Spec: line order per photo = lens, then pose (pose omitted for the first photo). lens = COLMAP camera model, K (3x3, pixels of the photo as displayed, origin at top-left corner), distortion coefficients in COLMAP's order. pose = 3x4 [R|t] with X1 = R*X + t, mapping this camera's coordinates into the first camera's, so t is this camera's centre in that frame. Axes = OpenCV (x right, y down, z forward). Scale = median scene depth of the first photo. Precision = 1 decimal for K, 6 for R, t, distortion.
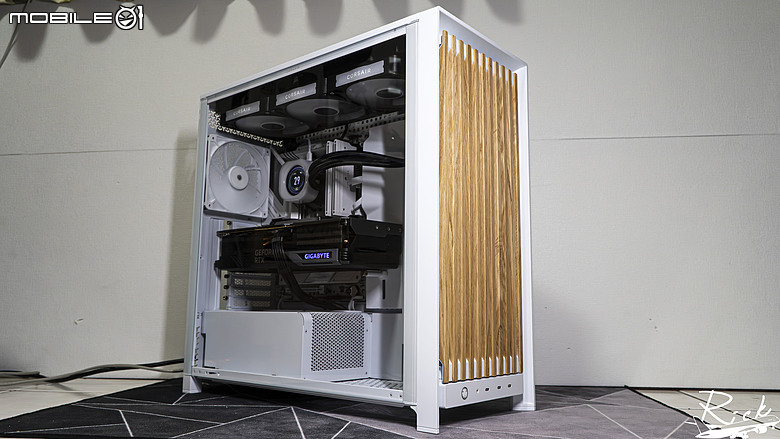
lens RADIAL K [[610.0, 0, 390.0], [0, 610.0, 219.5], [0, 0, 1]] dist [0.002843, 0.000207]
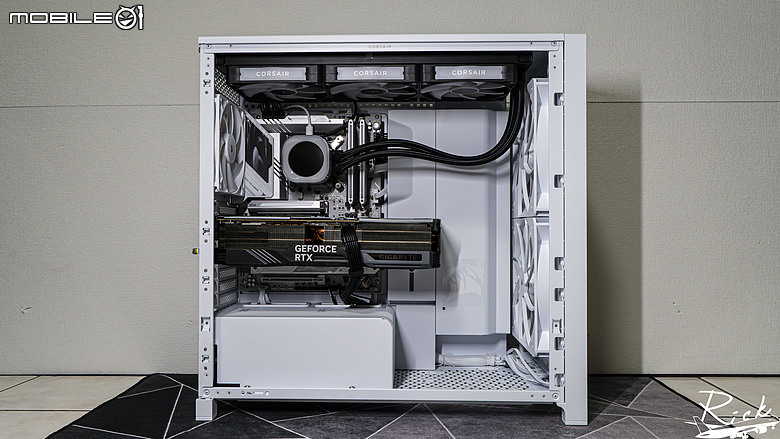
lens RADIAL K [[610.0, 0, 390.0], [0, 610.0, 219.5], [0, 0, 1]] dist [0.002843, 0.000207]
pose [[0.789407, -0.000713, 0.613870, -0.624944], [-0.083523, 0.990575, 0.108557, -0.087334], [-0.608162, -0.136968, 0.781907, 0.247206]]
